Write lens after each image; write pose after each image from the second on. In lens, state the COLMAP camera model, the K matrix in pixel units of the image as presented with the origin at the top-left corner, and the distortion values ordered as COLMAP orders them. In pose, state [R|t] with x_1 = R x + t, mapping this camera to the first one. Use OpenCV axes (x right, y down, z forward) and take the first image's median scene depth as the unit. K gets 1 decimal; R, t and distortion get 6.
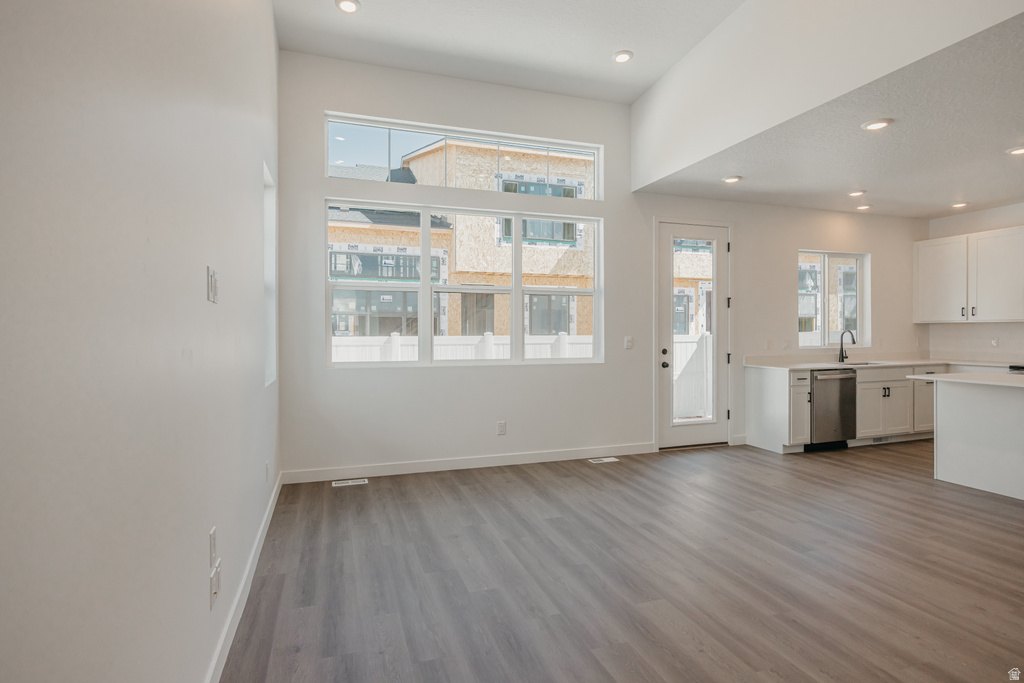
lens RADIAL K [[541.5, 0, 530.0], [0, 541.5, 335.2], [0, 0, 1]] dist [0.001856, -0.001179]
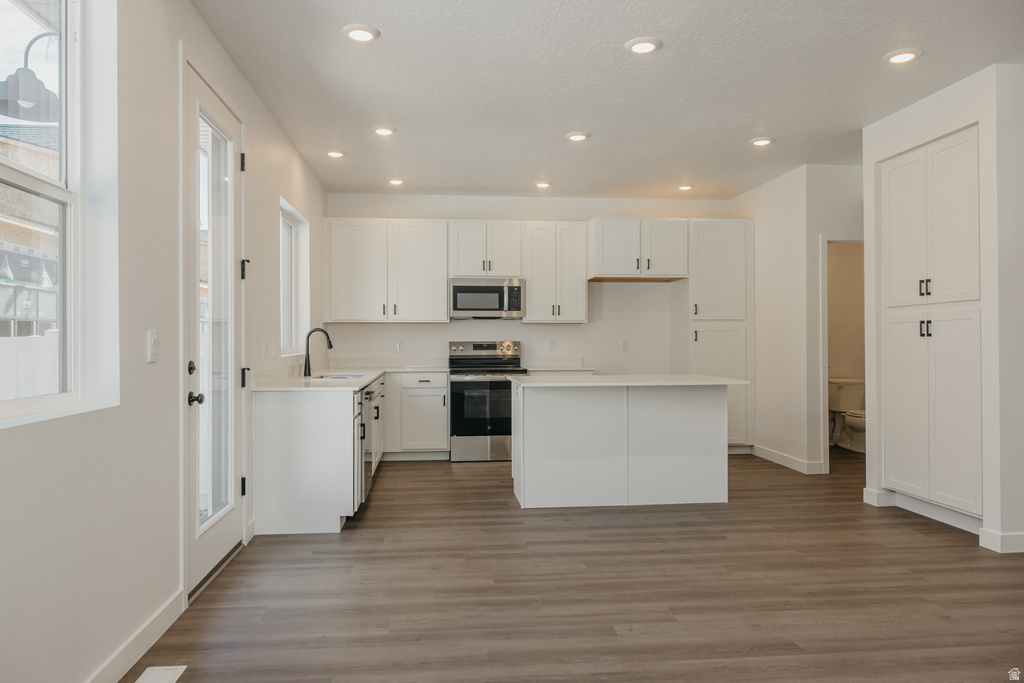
lens RADIAL K [[688.5, 0, 504.8], [0, 688.5, 341.0], [0, 0, 1]] dist [0.004699, 0.000617]
pose [[0.247730, 0.002567, 0.968826, -0.247619], [0.008534, 0.999952, -0.004832, 0.016297], [-0.968791, 0.009465, 0.247697, 0.713329]]
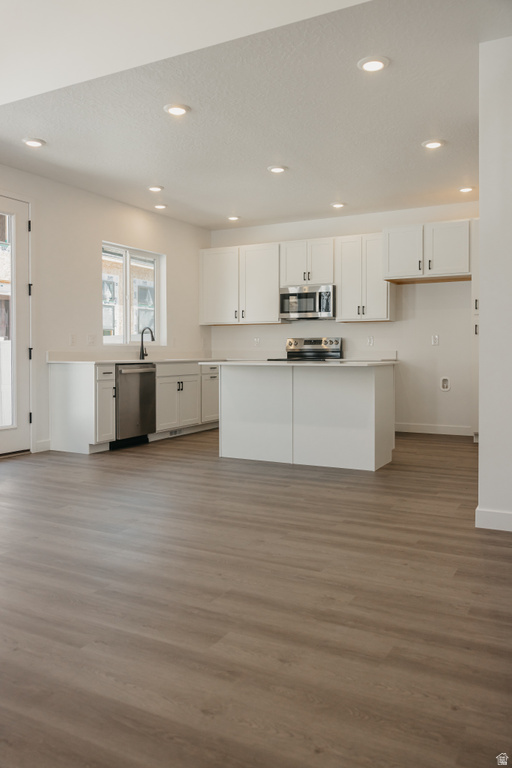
lens RADIAL K [[606.1, 0, 258.4], [0, 606.1, 365.7], [0, 0, 1]] dist [-0.012316, -0.005926]
pose [[0.748907, -0.011940, 0.662568, -0.005674], [0.002829, 0.999886, 0.014821, 0.058435], [-0.662669, -0.009225, 0.748855, 0.027925]]
